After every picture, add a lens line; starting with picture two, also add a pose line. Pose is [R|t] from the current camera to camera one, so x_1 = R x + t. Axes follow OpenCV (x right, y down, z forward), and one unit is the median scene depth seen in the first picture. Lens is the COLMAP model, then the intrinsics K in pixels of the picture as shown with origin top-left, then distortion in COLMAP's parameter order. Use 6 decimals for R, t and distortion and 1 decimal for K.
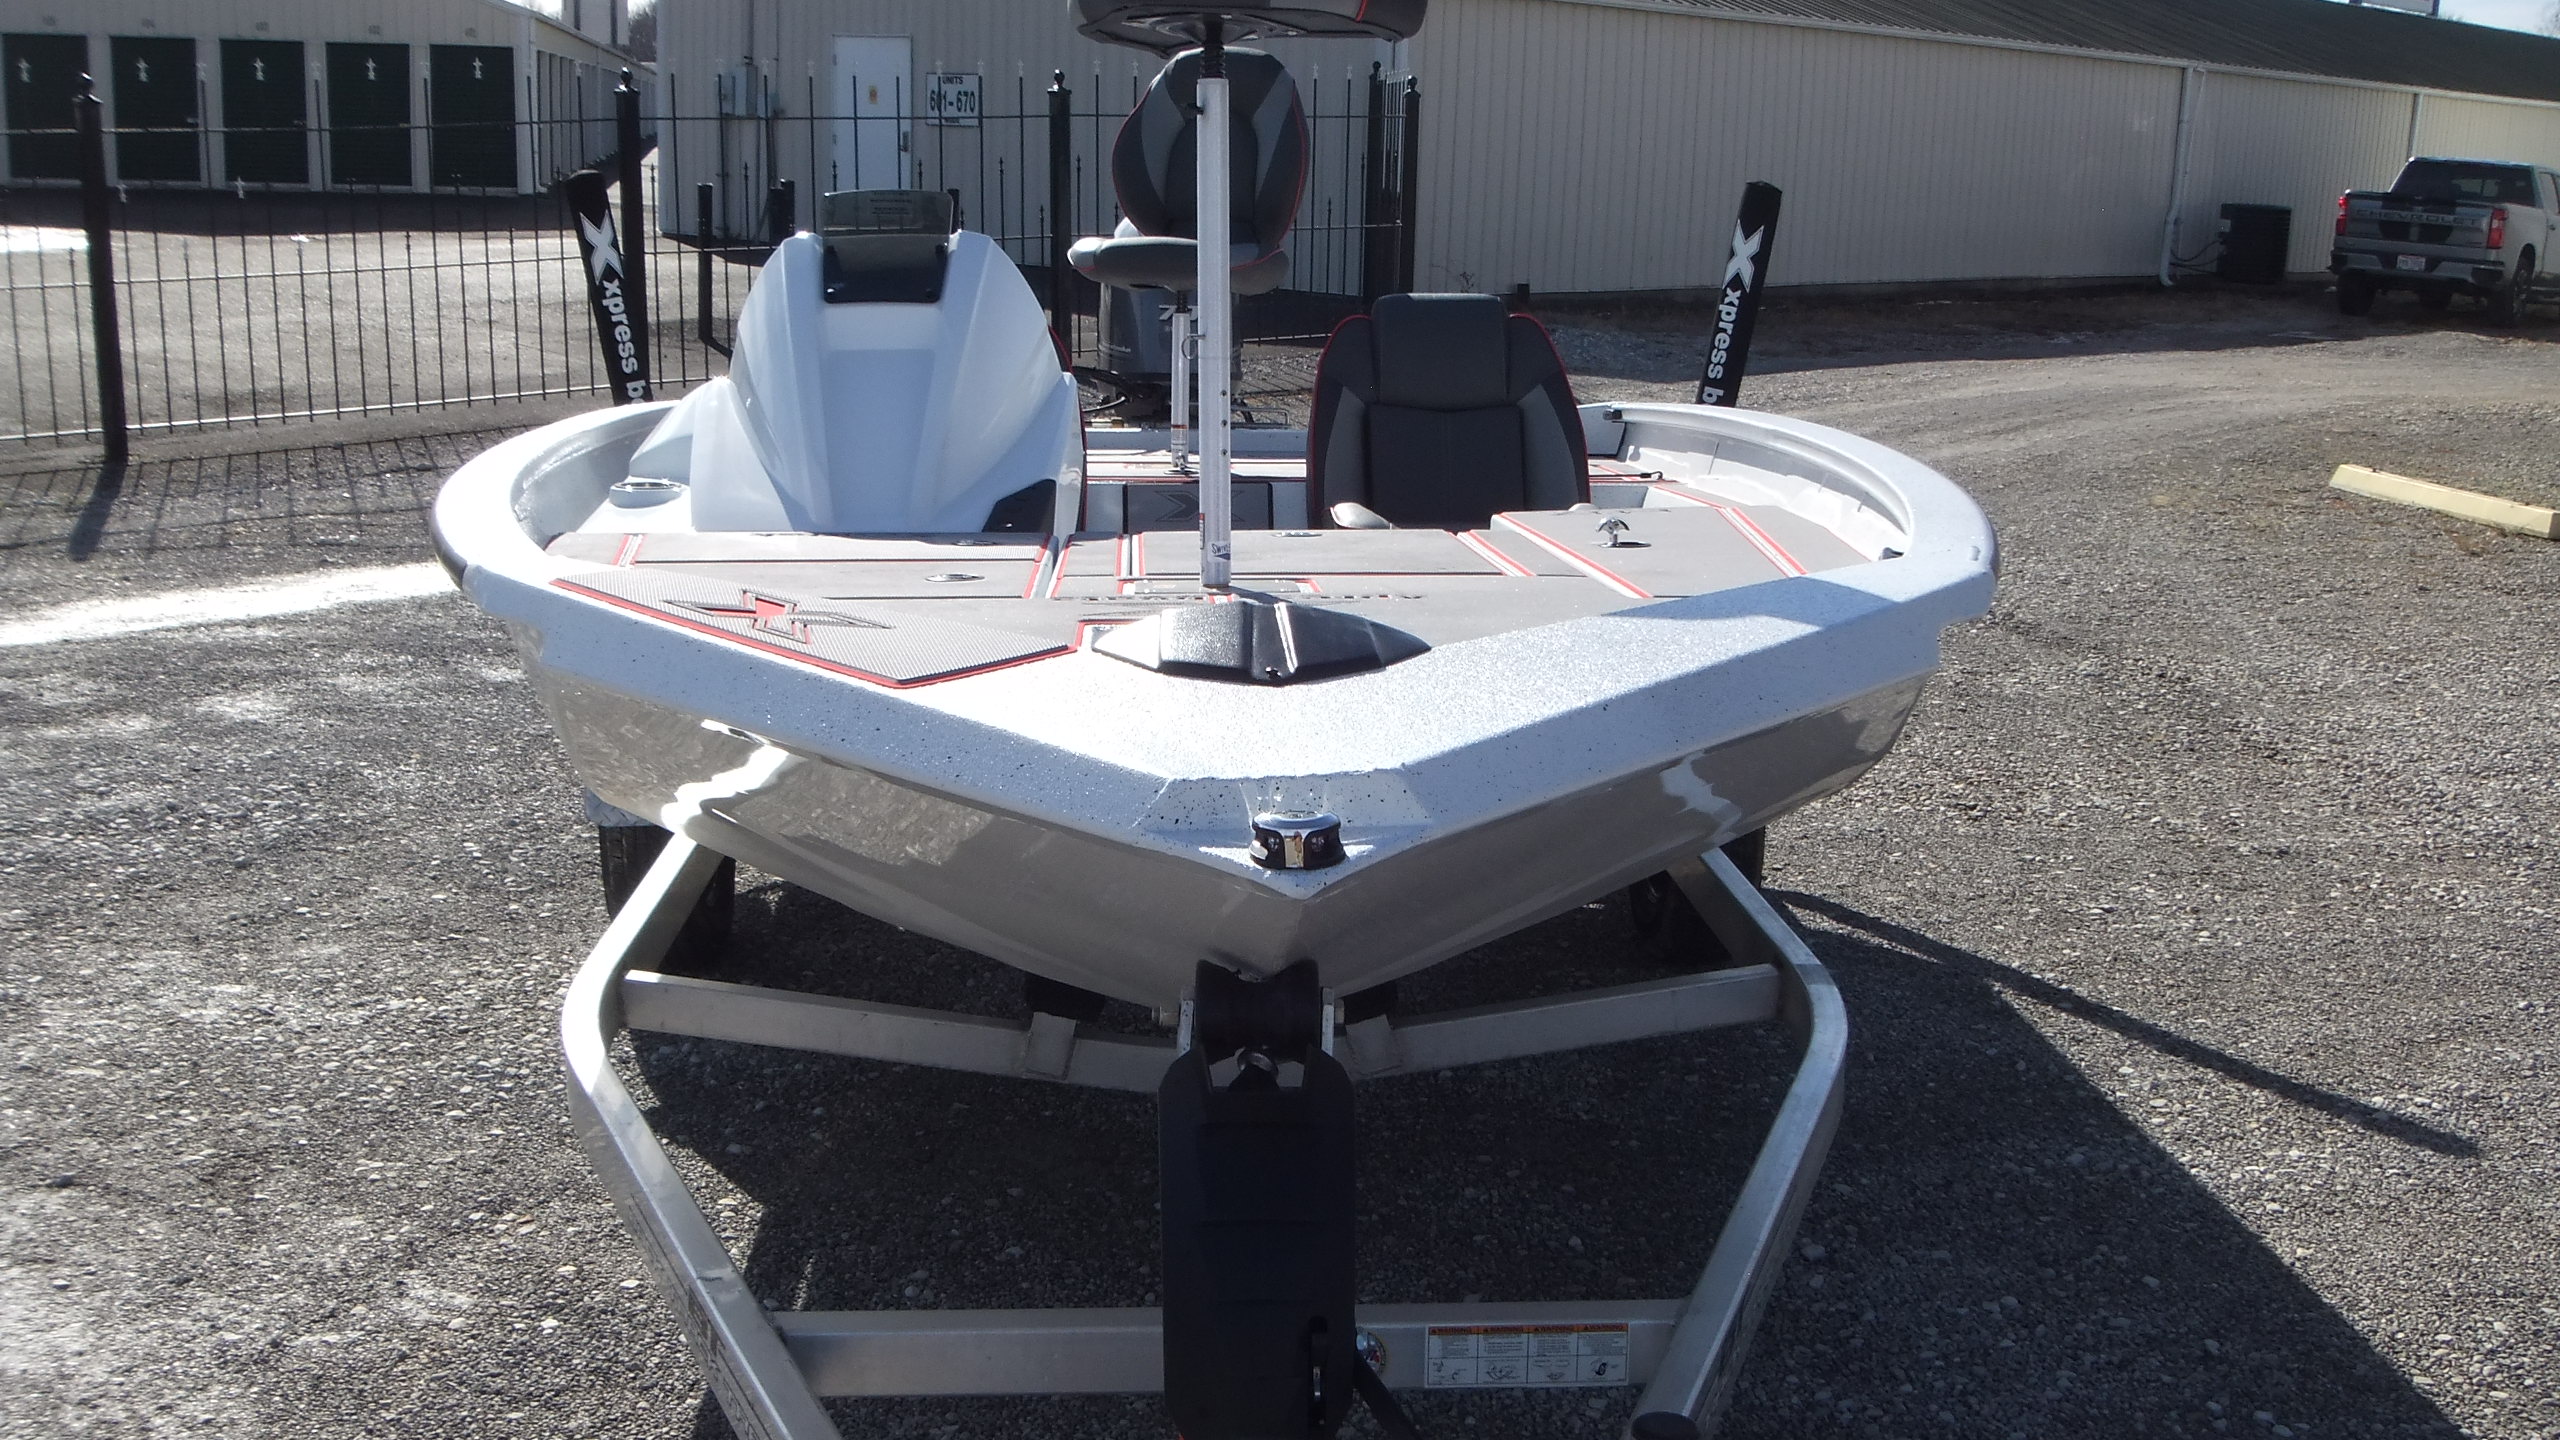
lens RADIAL K [[2641.5, 0, 1280.0], [0, 2641.5, 720.0], [0, 0, 1]] dist [-0.092681, 0.055667]
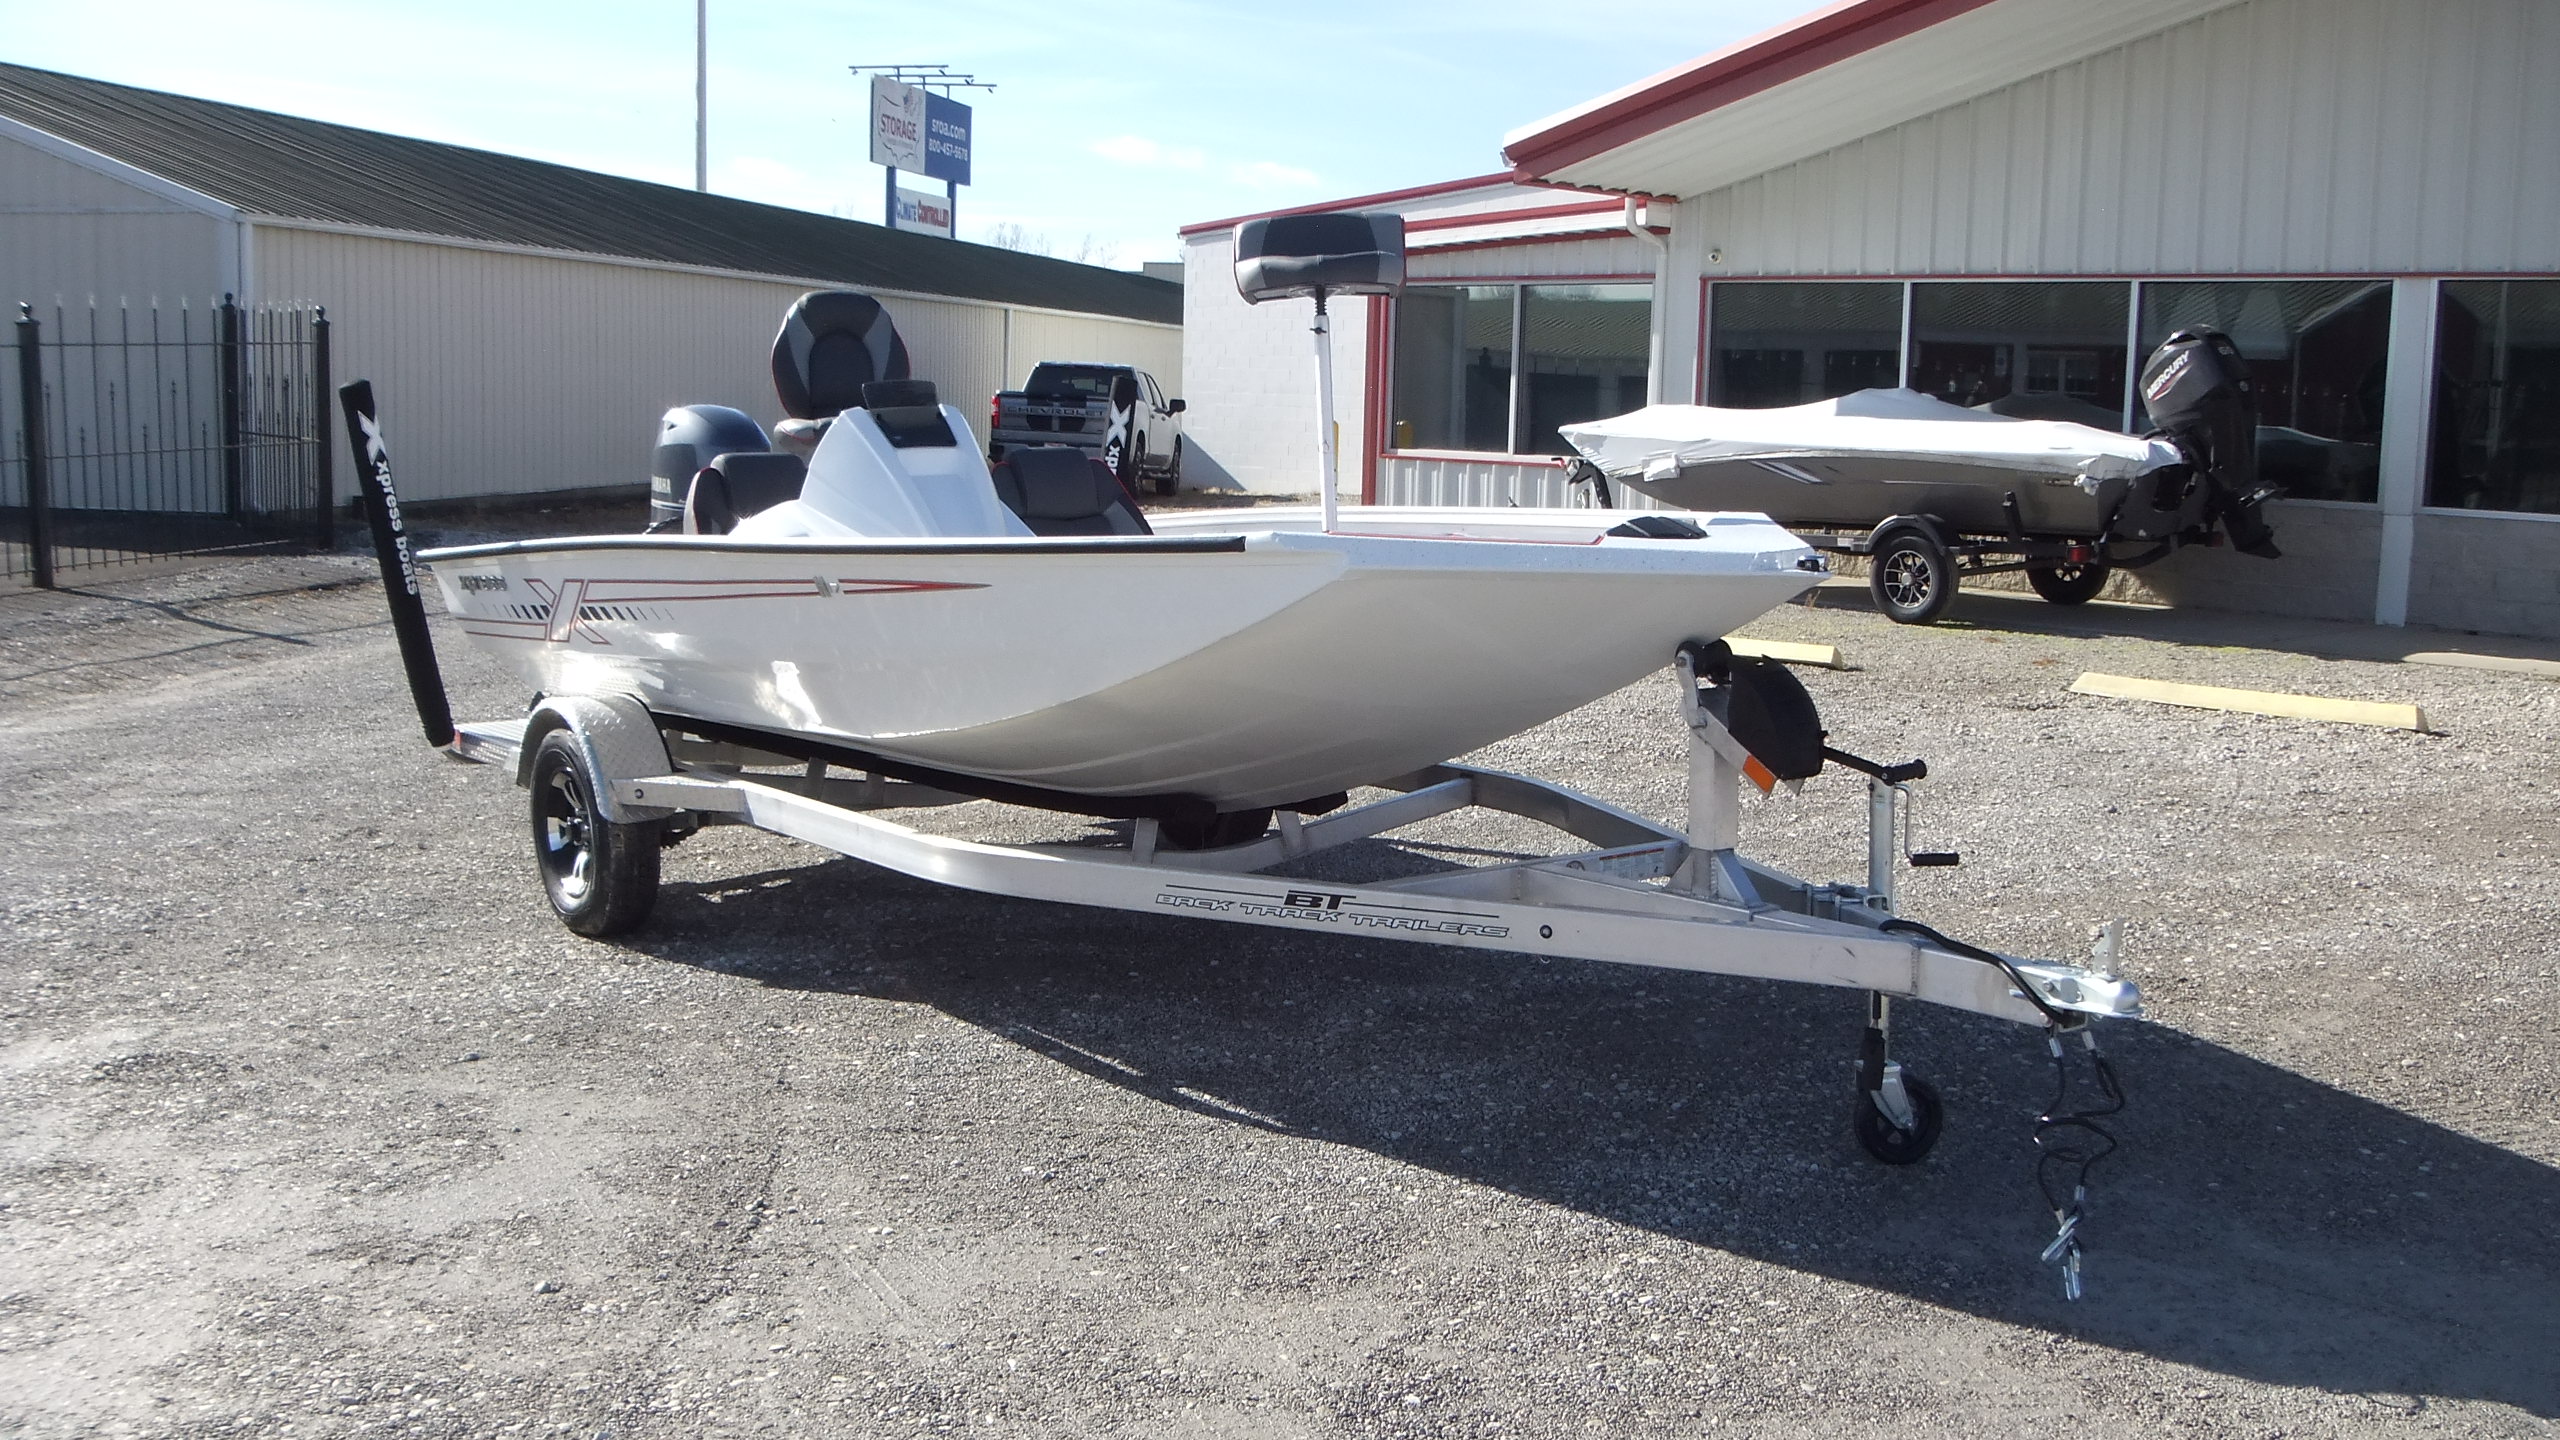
lens RADIAL K [[2635.4, 0, 1280.0], [0, 2635.4, 720.0], [0, 0, 1]] dist [-0.095245, 0.065931]
pose [[0.847205, -0.080322, 0.525158, -0.644023], [0.122699, 0.991363, -0.046317, 0.087578], [-0.516902, 0.103676, 0.849743, -0.381283]]
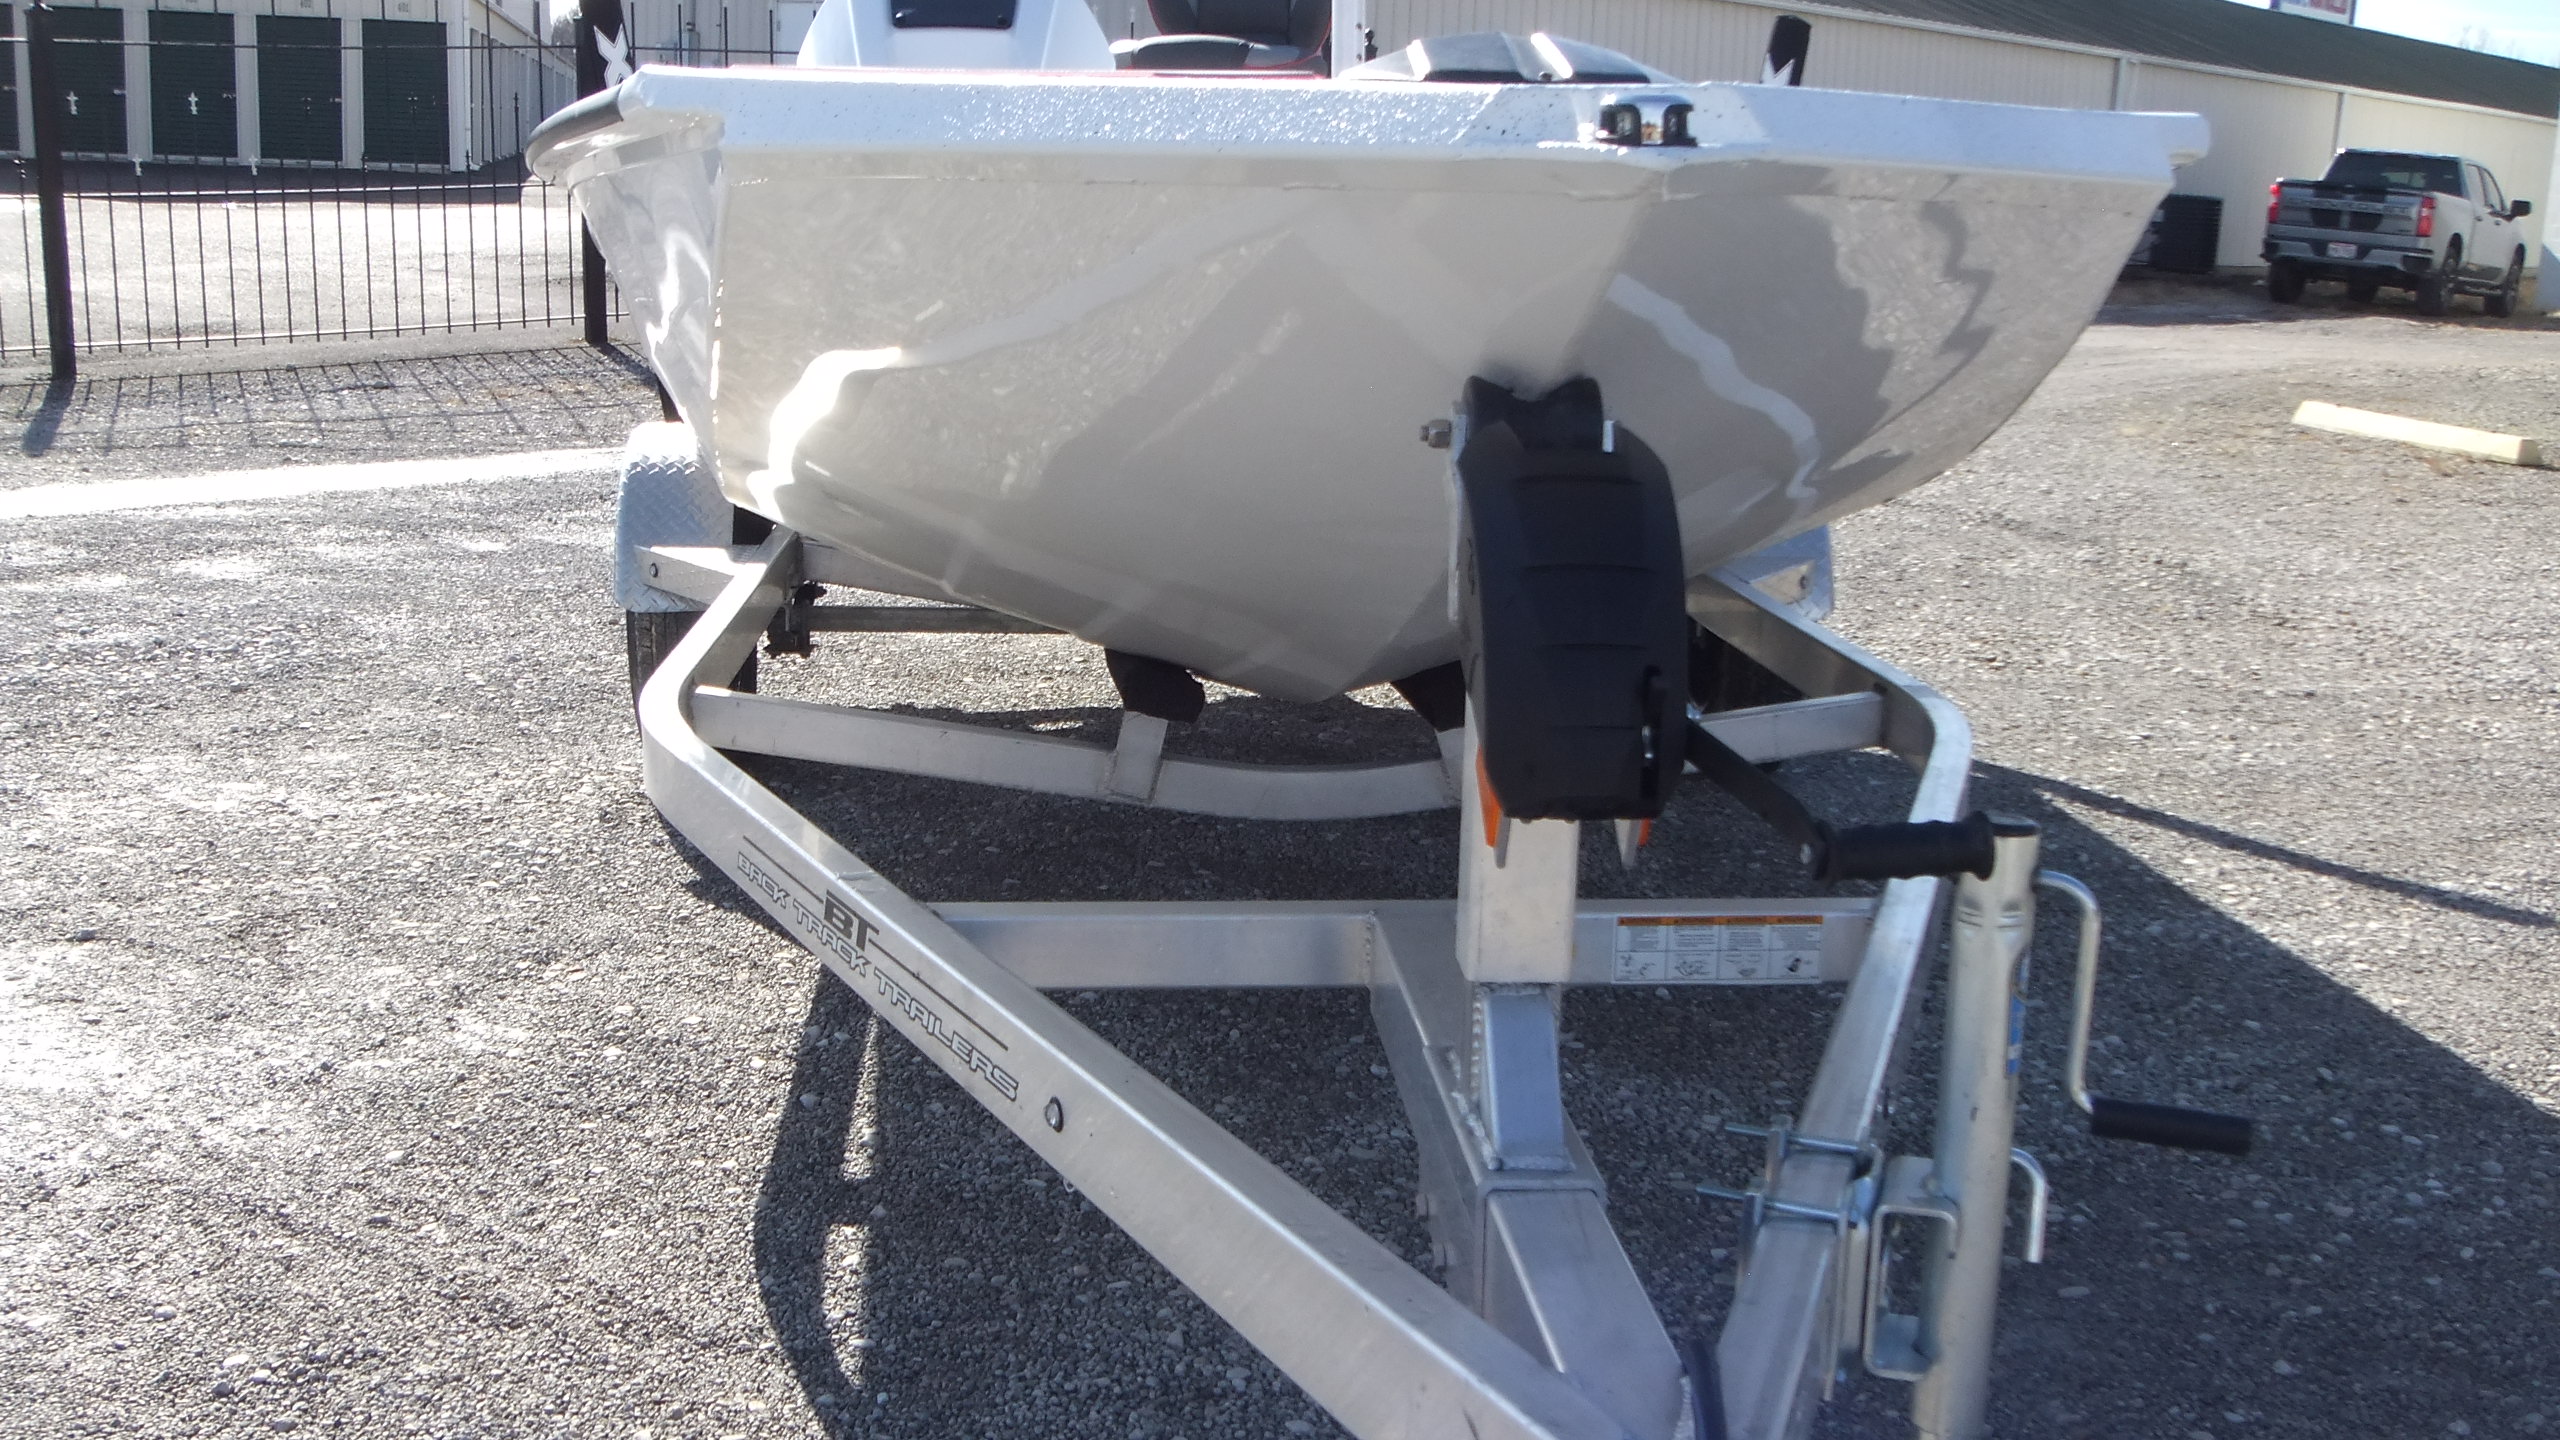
lens RADIAL K [[2635.4, 0, 1280.0], [0, 2635.4, 720.0], [0, 0, 1]] dist [-0.095245, 0.065931]
pose [[0.999484, 0.005091, 0.031713, -0.045670], [-0.004894, 0.999968, -0.006272, 0.078665], [-0.031744, 0.006114, 0.999477, 0.023377]]
